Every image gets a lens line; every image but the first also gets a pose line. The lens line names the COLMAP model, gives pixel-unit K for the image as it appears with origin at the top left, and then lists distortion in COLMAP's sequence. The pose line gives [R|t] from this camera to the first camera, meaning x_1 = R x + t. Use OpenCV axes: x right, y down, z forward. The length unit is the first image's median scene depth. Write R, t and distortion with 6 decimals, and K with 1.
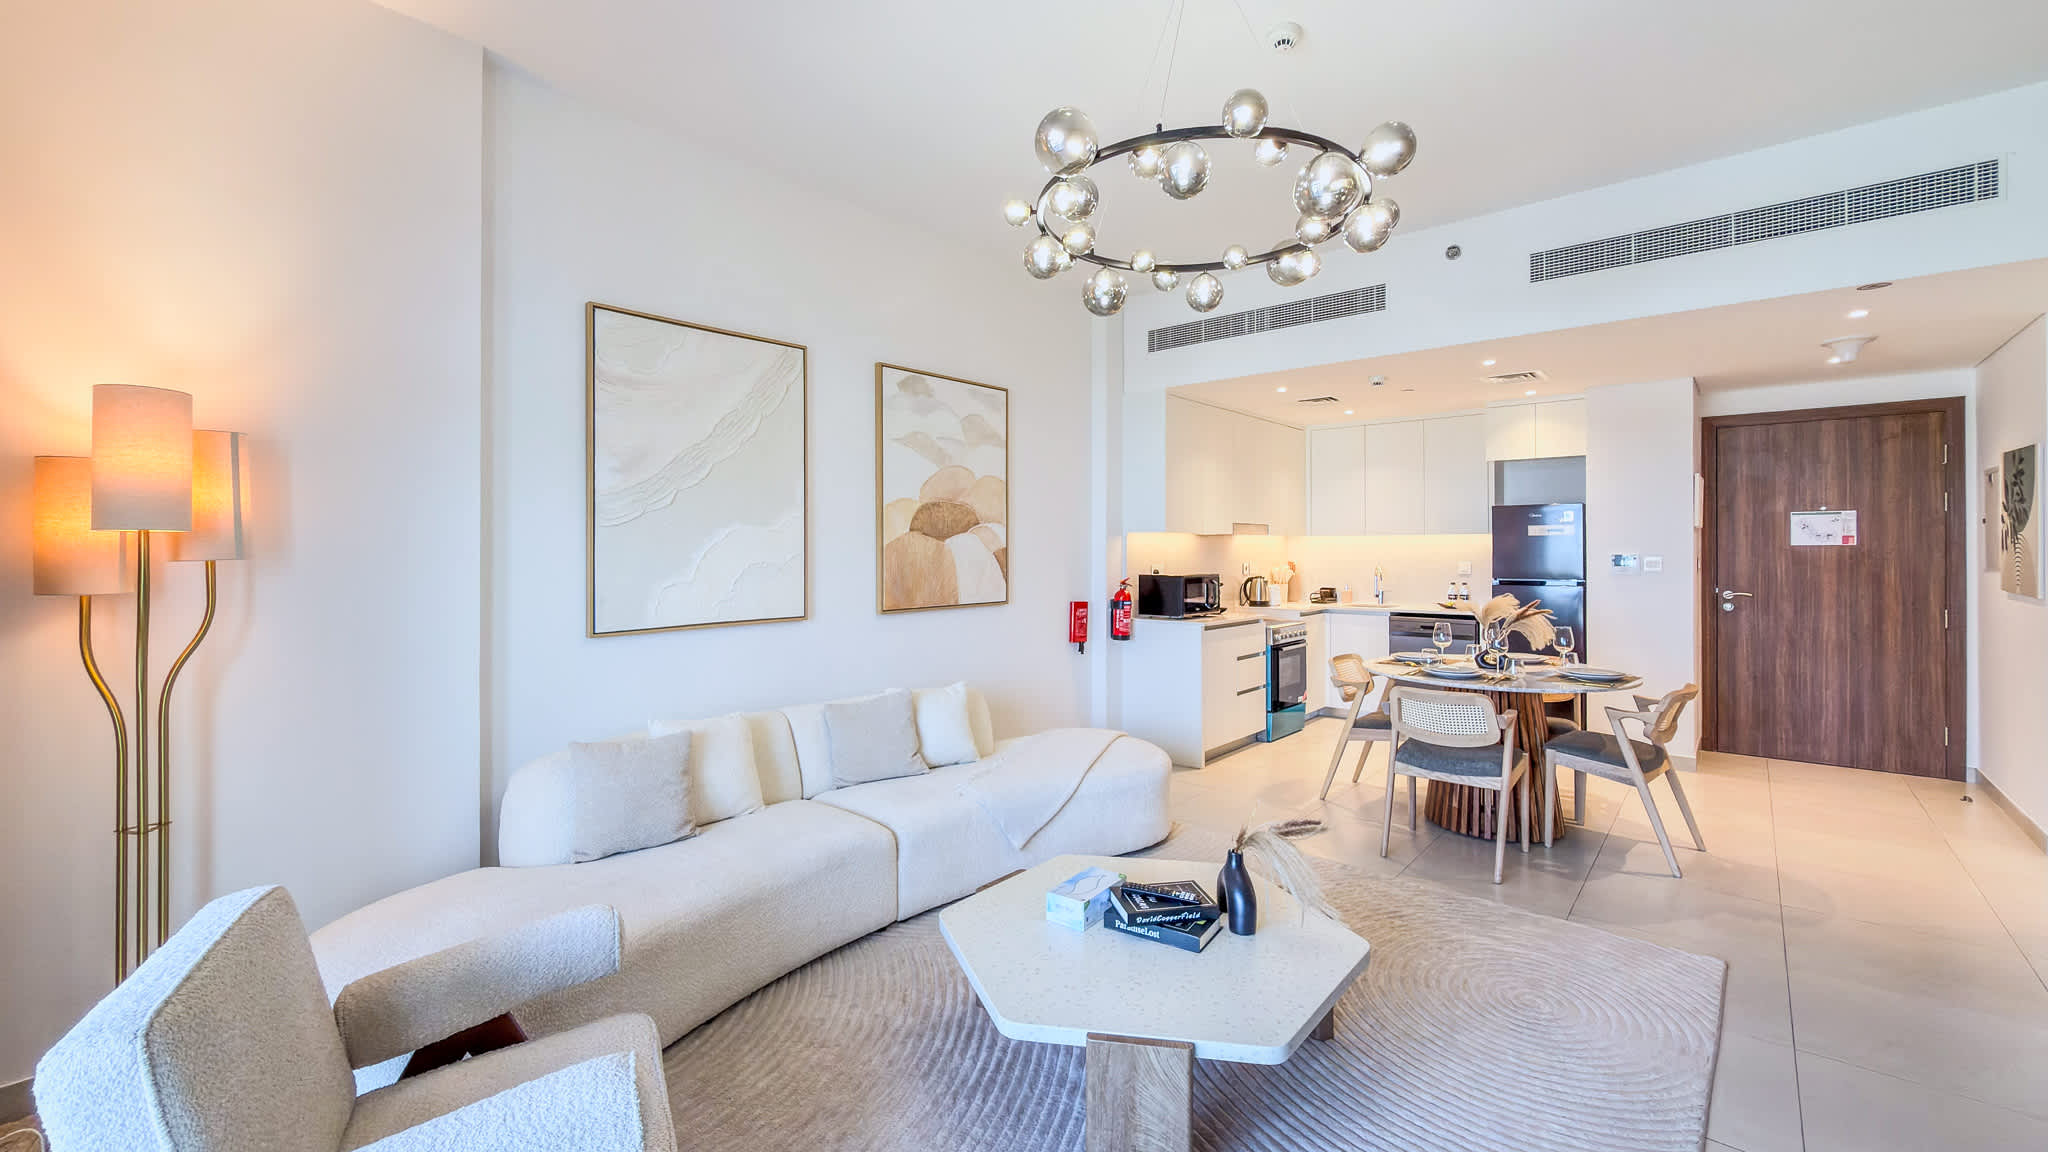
lens RADIAL K [[823.9, 0, 1026.0], [0, 823.9, 542.9], [0, 0, 1]] dist [-0.000371, -0.000058]
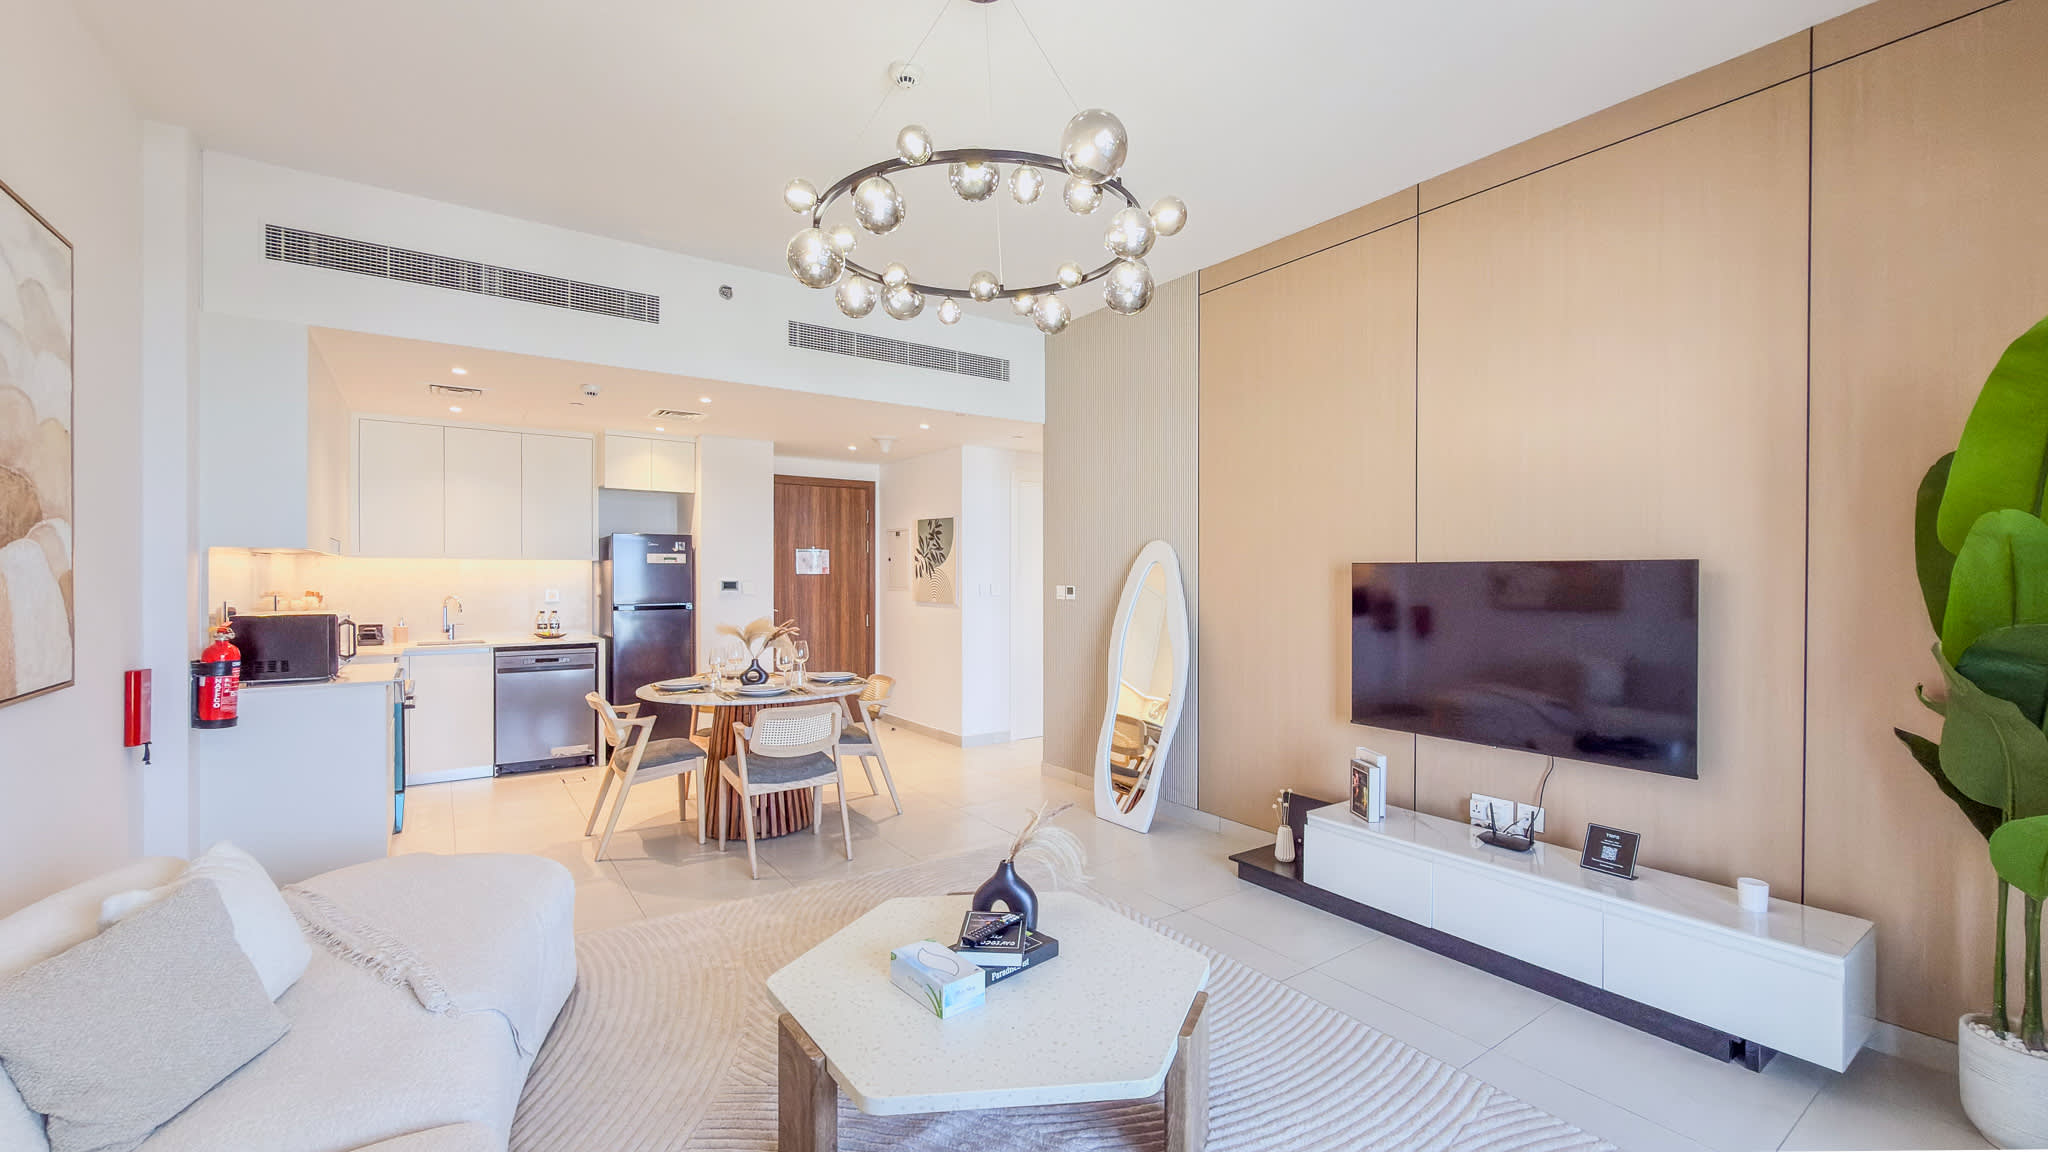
lens RADIAL K [[839.8, 0, 1024.0], [0, 839.8, 576.0], [0, 0, 1]] dist [0.000800, 0.000059]
pose [[0.234468, 0.002467, 0.972121, -0.363663], [-0.012359, 0.999924, 0.000443, 0.001990], [-0.972045, -0.012118, 0.234480, 0.321560]]
